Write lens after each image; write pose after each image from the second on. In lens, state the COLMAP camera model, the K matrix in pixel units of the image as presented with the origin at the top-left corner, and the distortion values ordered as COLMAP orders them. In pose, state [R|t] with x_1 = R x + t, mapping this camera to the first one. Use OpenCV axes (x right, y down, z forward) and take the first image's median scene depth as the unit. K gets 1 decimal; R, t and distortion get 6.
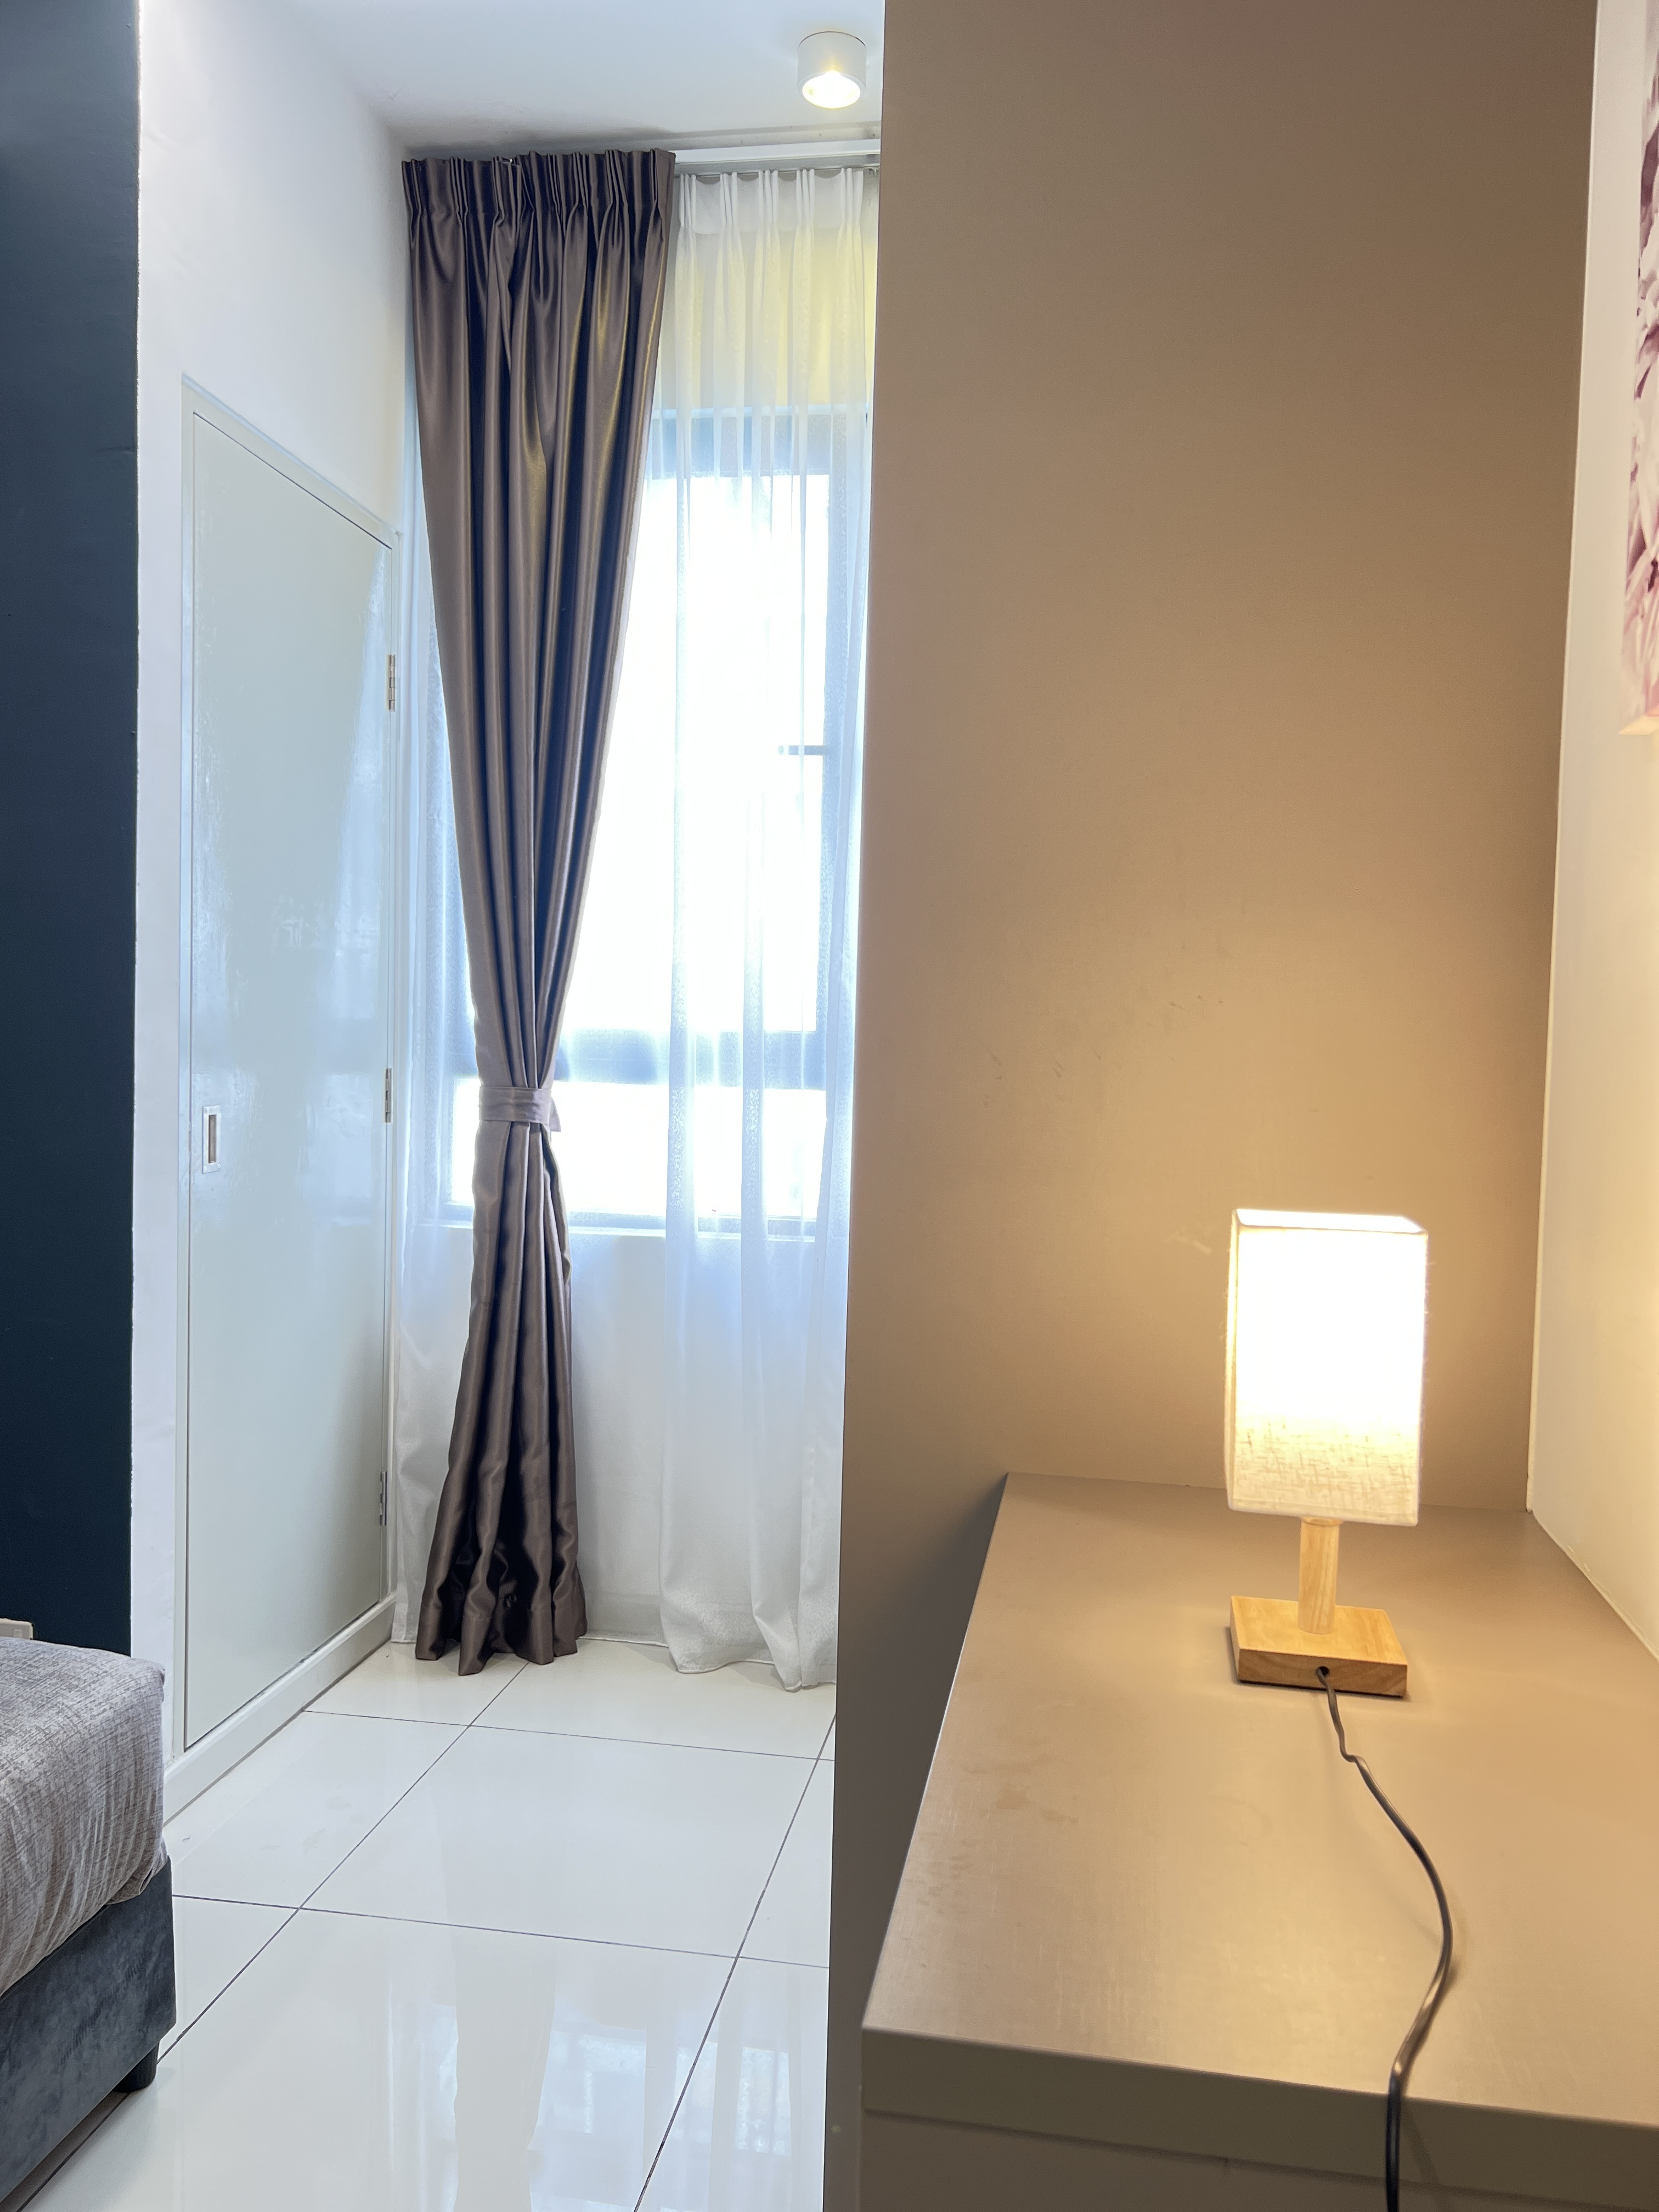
lens RADIAL K [[1673.6, 0, 829.5], [0, 1673.6, 1106.0], [0, 0, 1]] dist [0.119895, -0.169386]
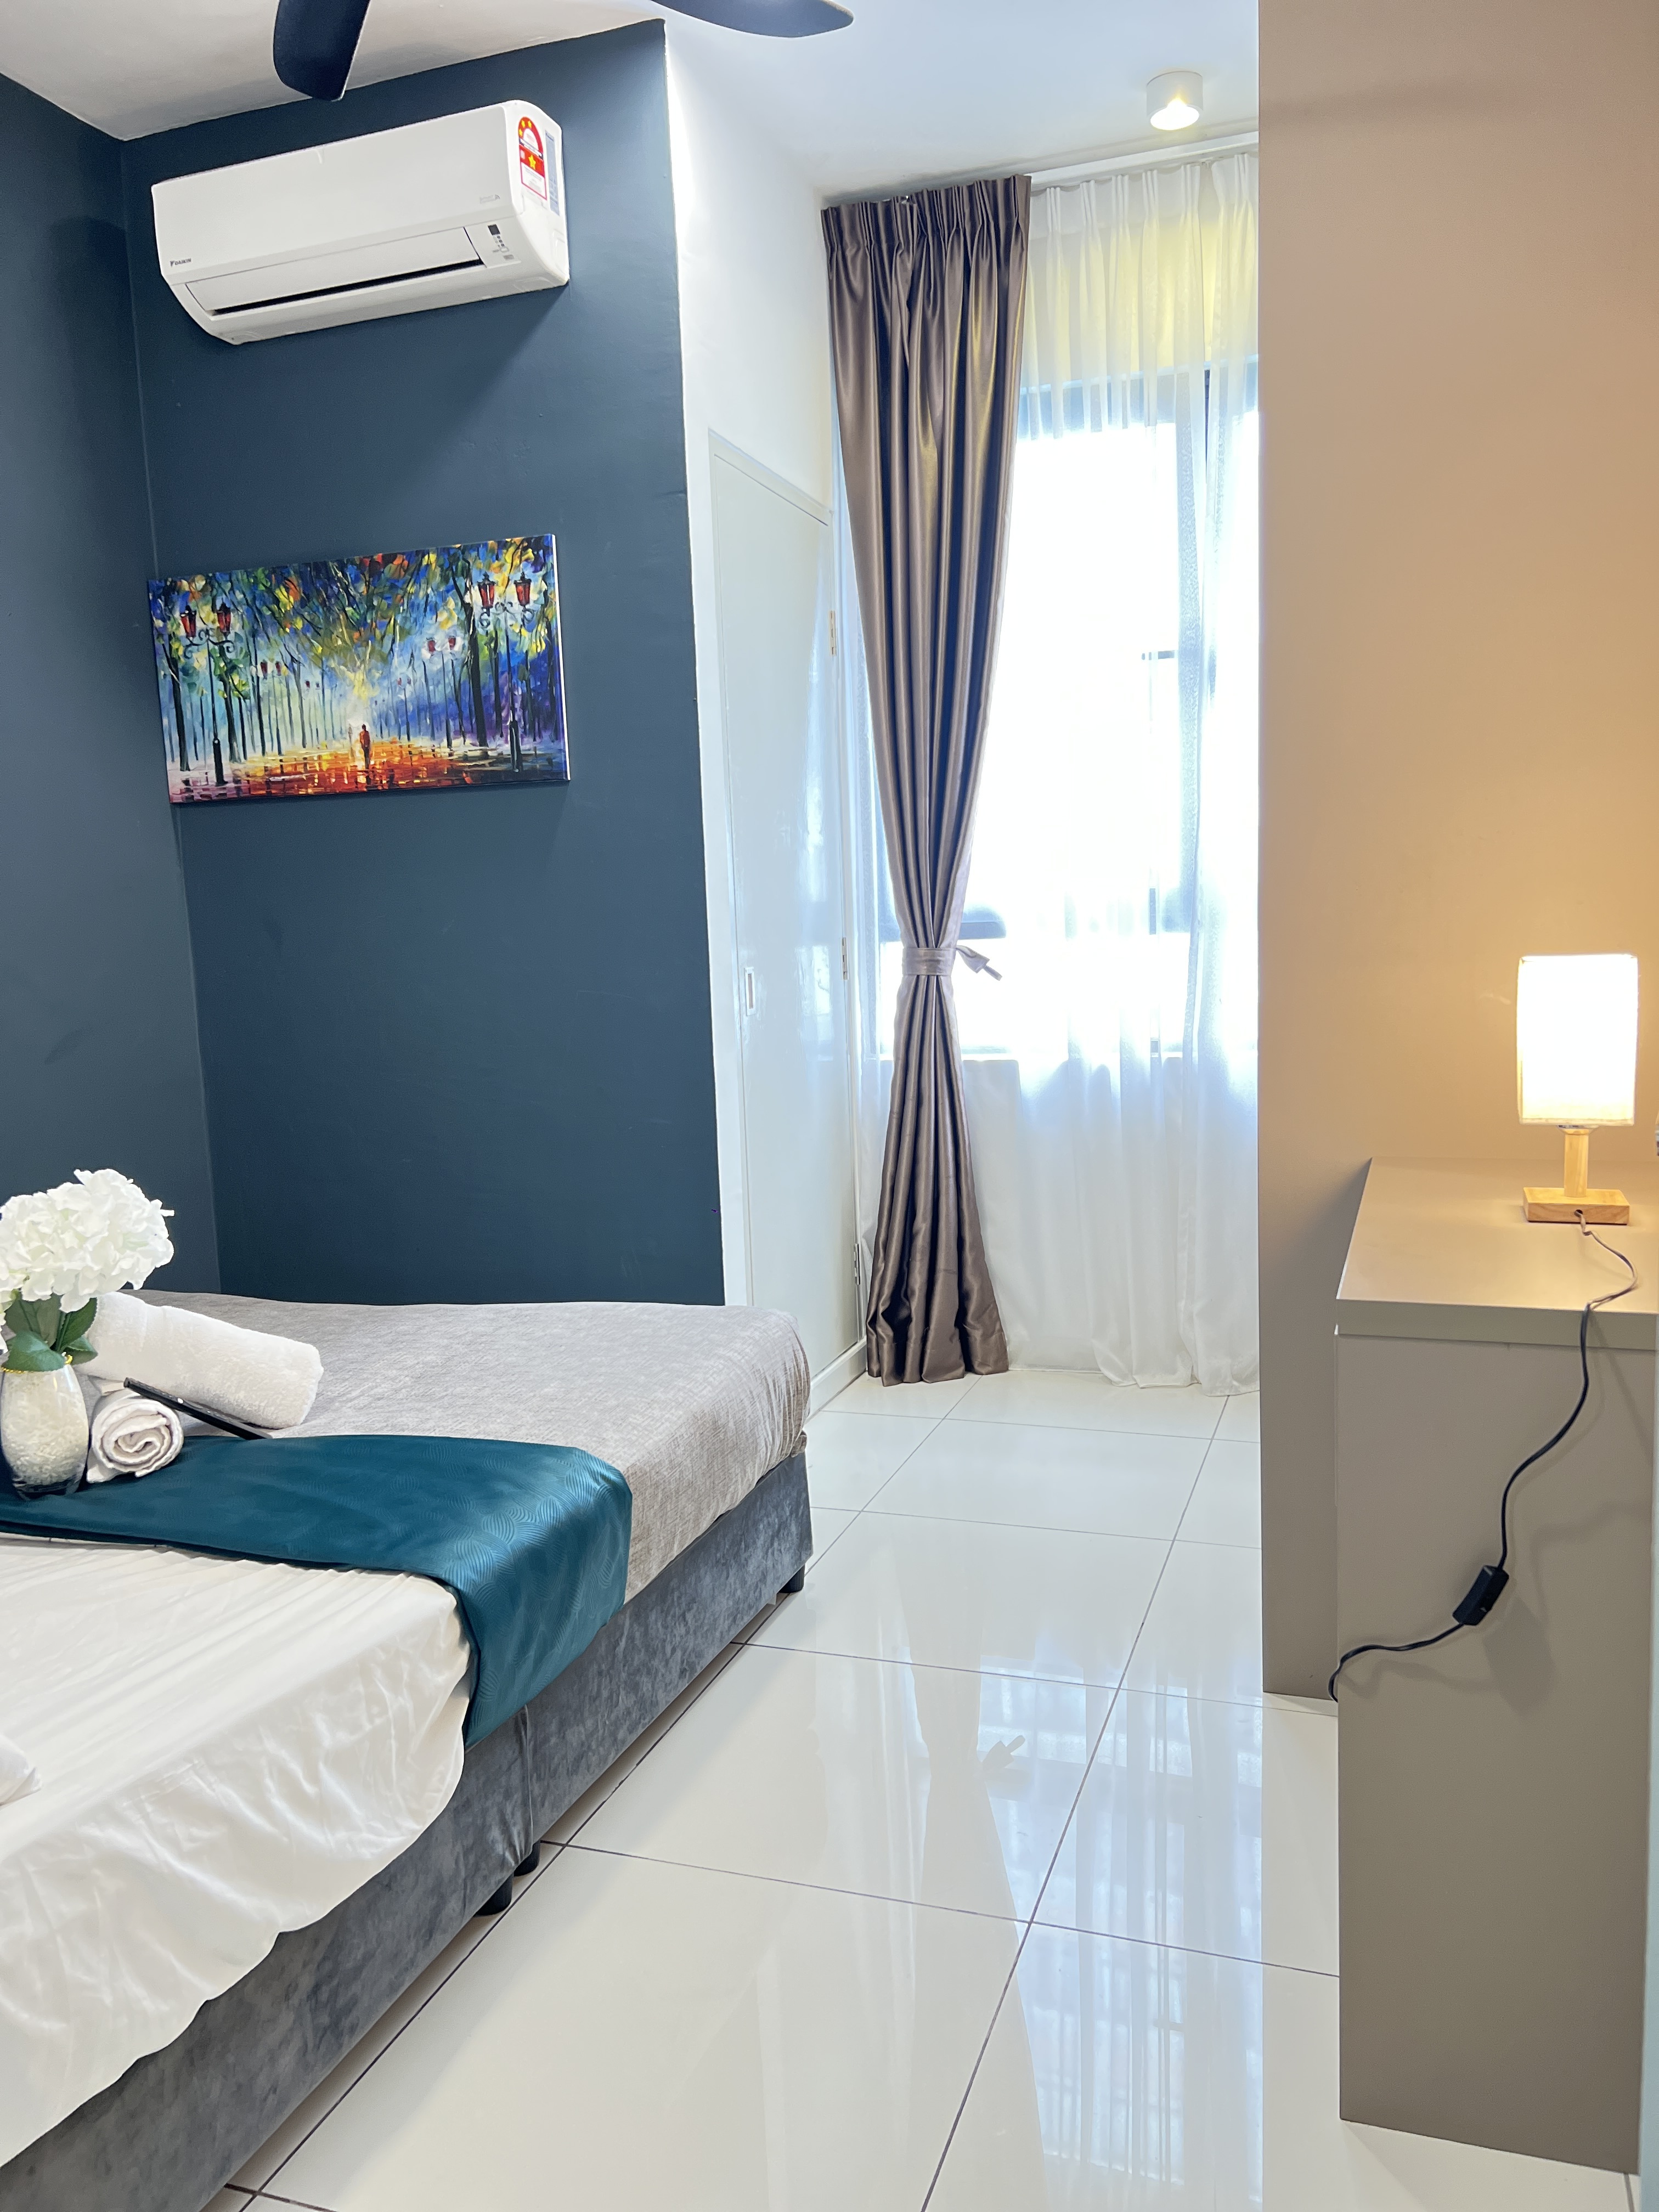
lens RADIAL K [[1673.6, 0, 829.5], [0, 1673.6, 1106.0], [0, 0, 1]] dist [0.119895, -0.169386]
pose [[0.983804, -0.040965, -0.174504, -0.052407], [0.052895, 0.996530, 0.064271, 0.022686], [0.171266, -0.072461, 0.982557, -0.280210]]
